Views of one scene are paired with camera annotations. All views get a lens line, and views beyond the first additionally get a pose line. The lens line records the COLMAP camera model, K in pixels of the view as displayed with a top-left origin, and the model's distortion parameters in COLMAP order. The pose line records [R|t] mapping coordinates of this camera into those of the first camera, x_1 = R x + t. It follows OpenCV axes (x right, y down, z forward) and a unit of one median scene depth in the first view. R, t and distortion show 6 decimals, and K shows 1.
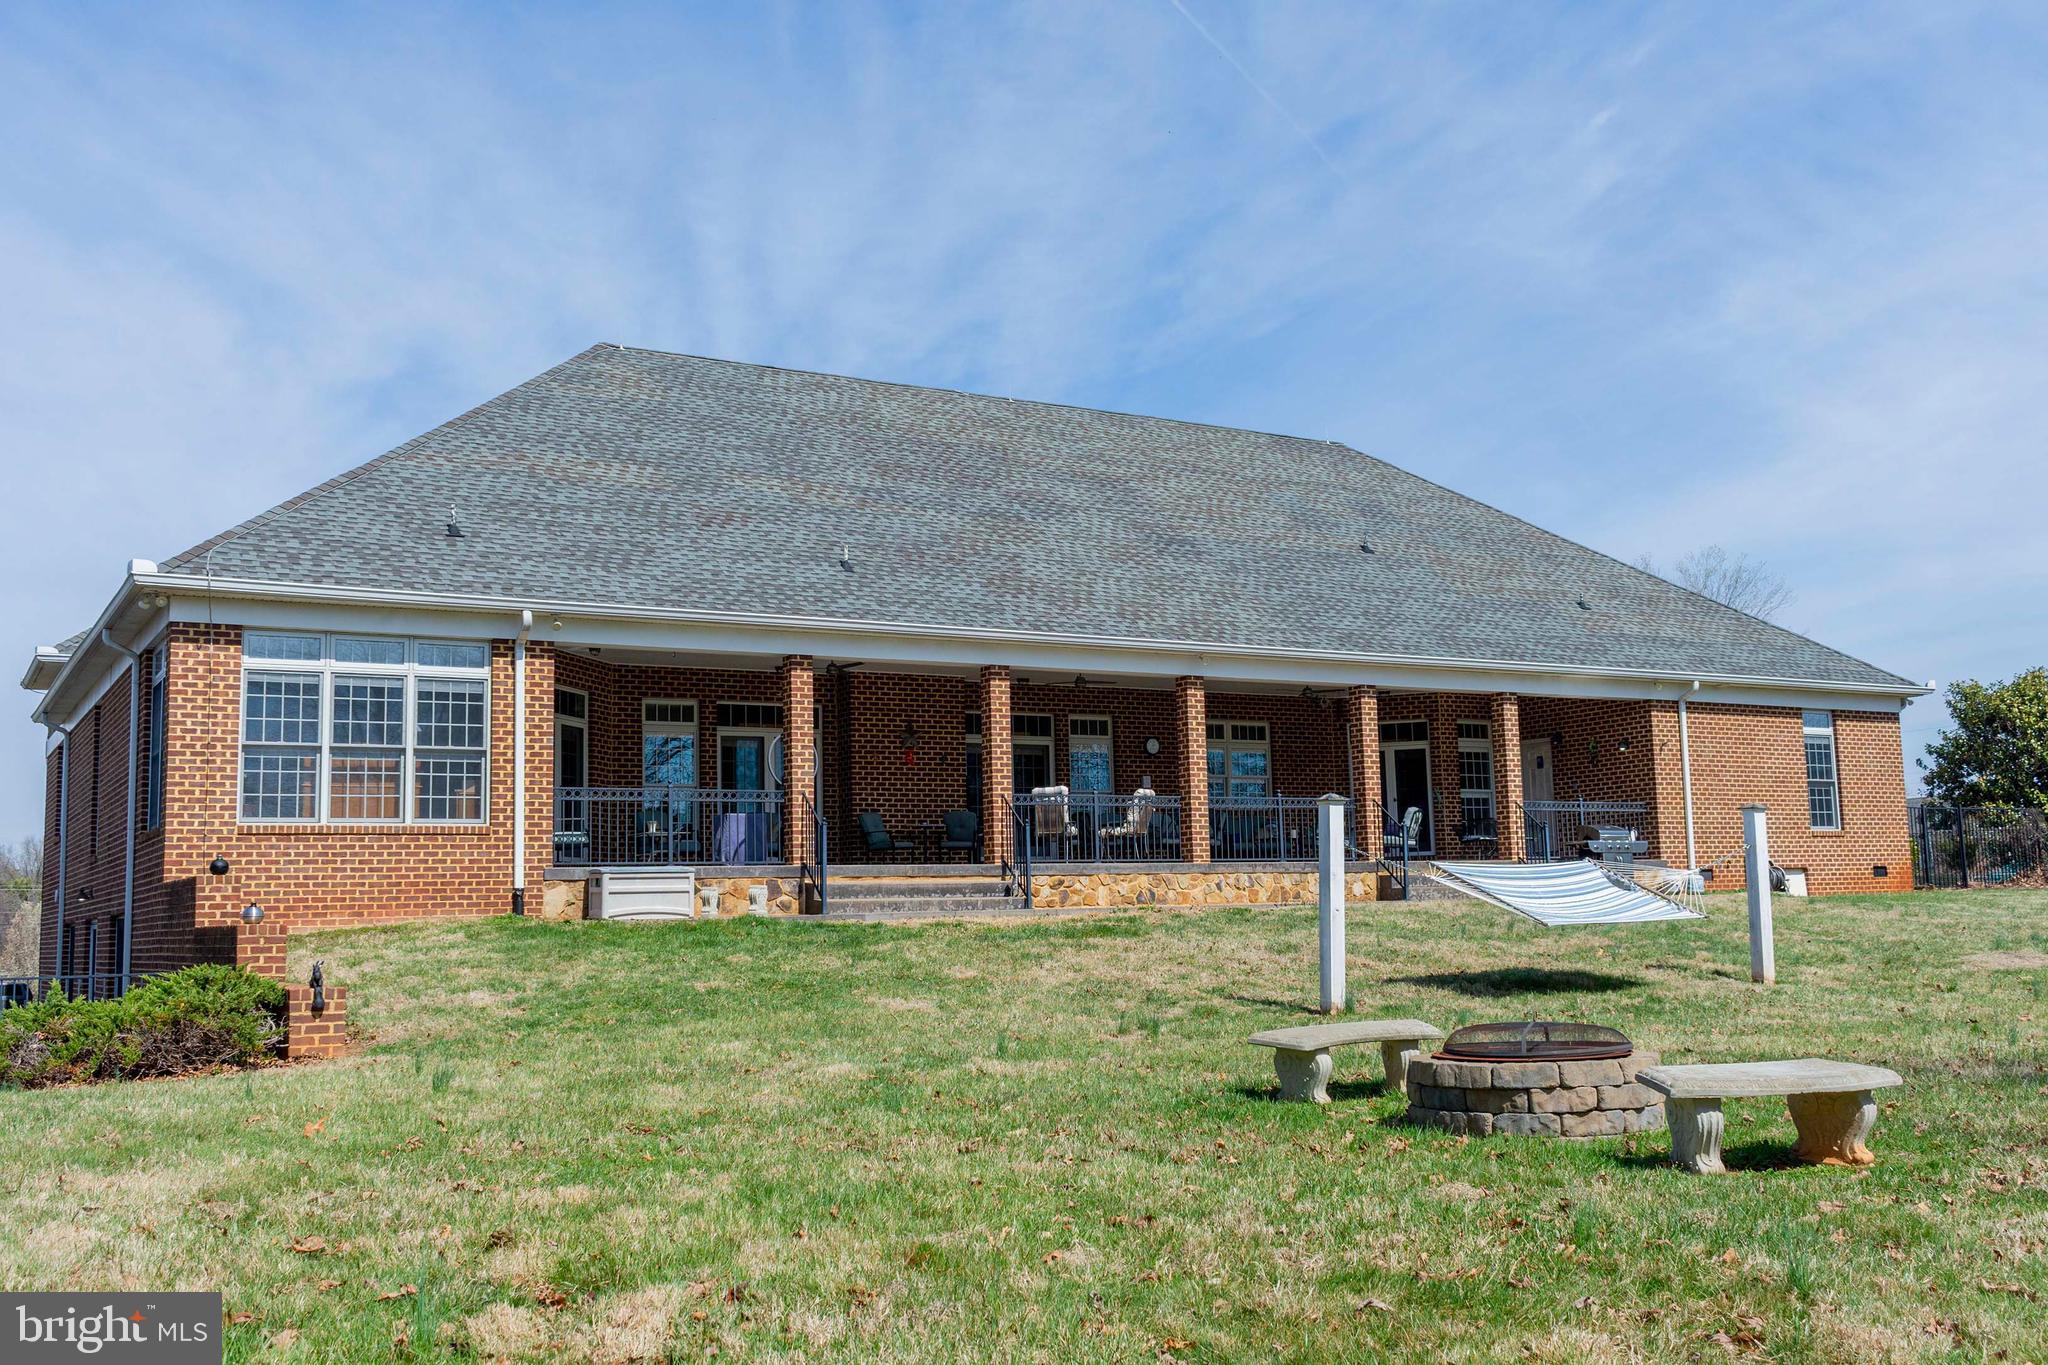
lens RADIAL K [[1939.5, 0, 1024.0], [0, 1939.5, 676.8], [0, 0, 1]] dist [0.010000, 0.000000]
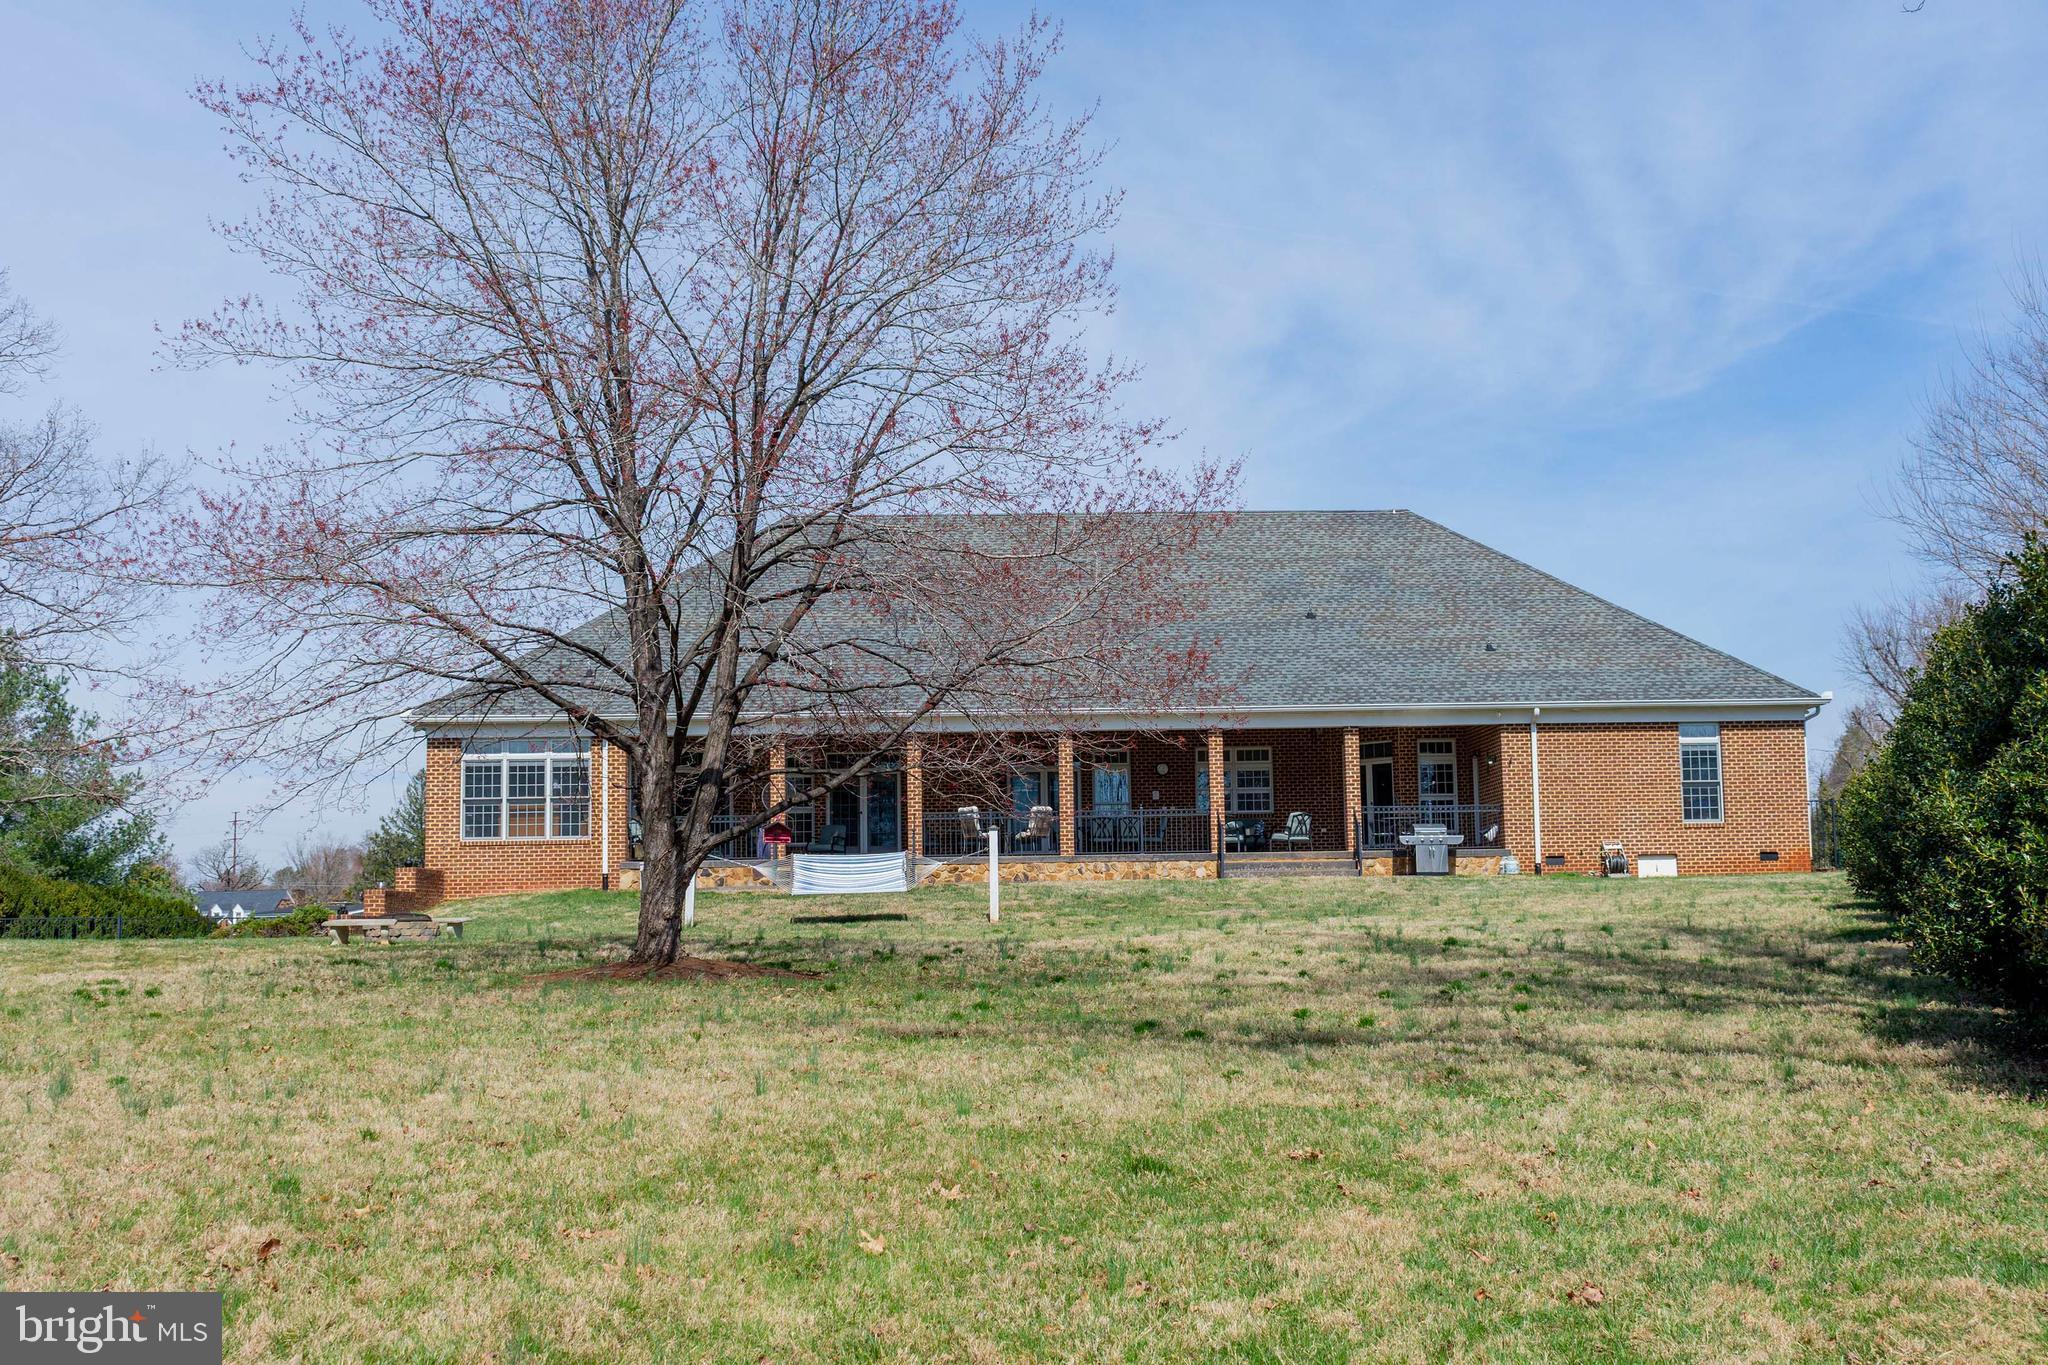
lens RADIAL K [[2329.3, 0, 1027.3], [0, 2329.3, 678.8], [0, 0, 1]] dist [0.030223, 0.000000]
pose [[0.872953, -0.044037, -0.485812, 0.951915], [0.055393, 0.998424, 0.009031, -0.058531], [0.484649, -0.034794, 0.874017, -0.586277]]
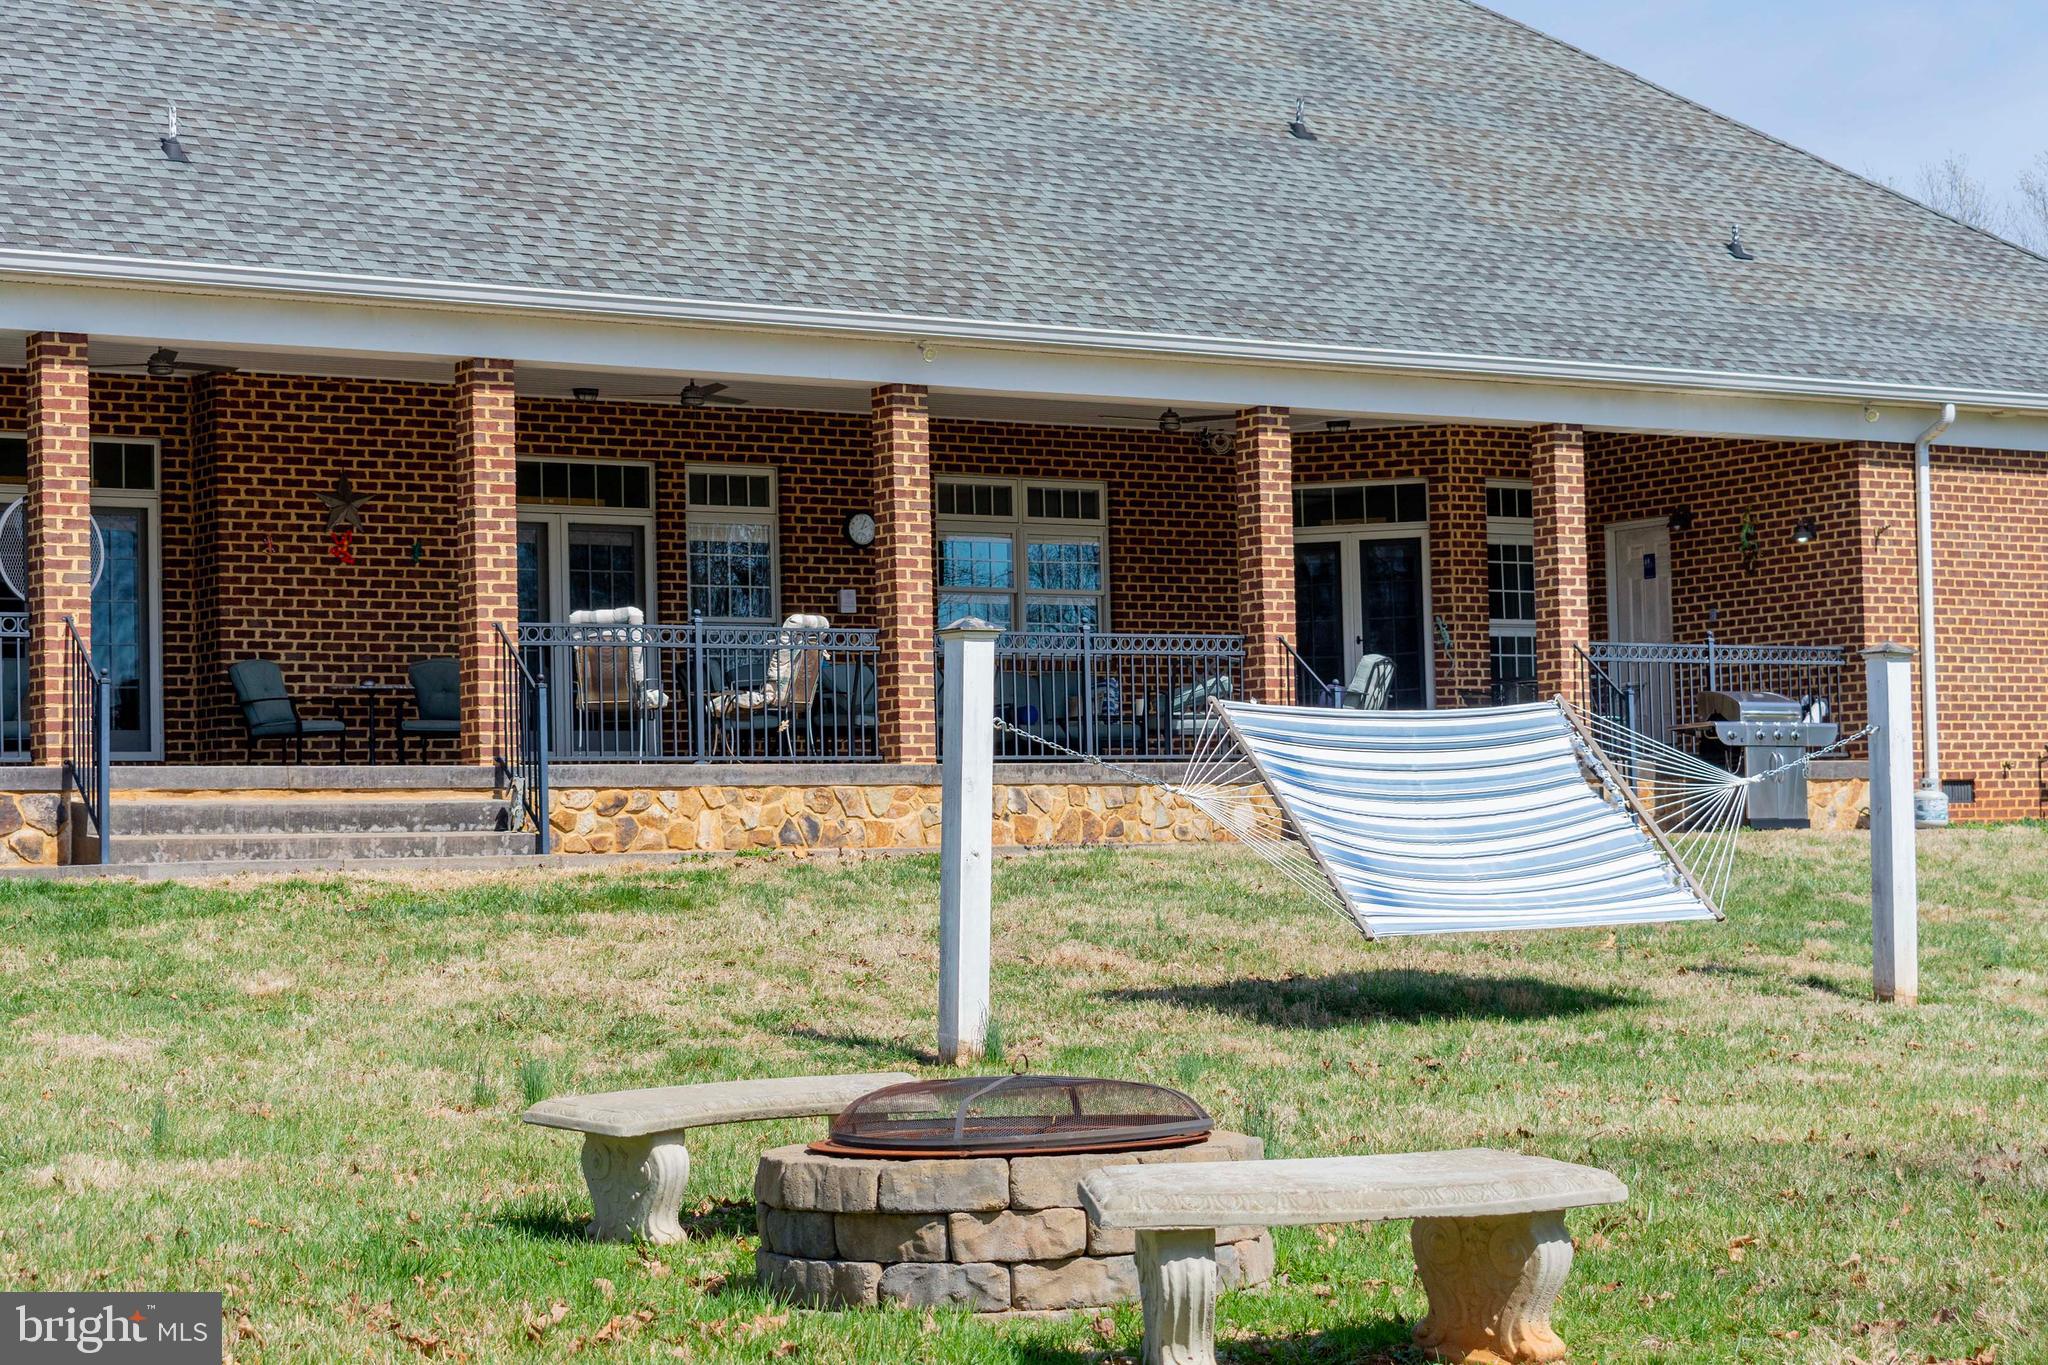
lens RADIAL K [[3890.9, 0, 1025.0], [0, 3890.9, 684.1], [0, 0, 1]] dist [0.027436, 0.000000]
pose [[0.998507, 0.003564, 0.054510, 0.065164], [-0.007562, 0.997280, 0.073321, 0.002744], [-0.054100, -0.073624, 0.995818, 0.012360]]
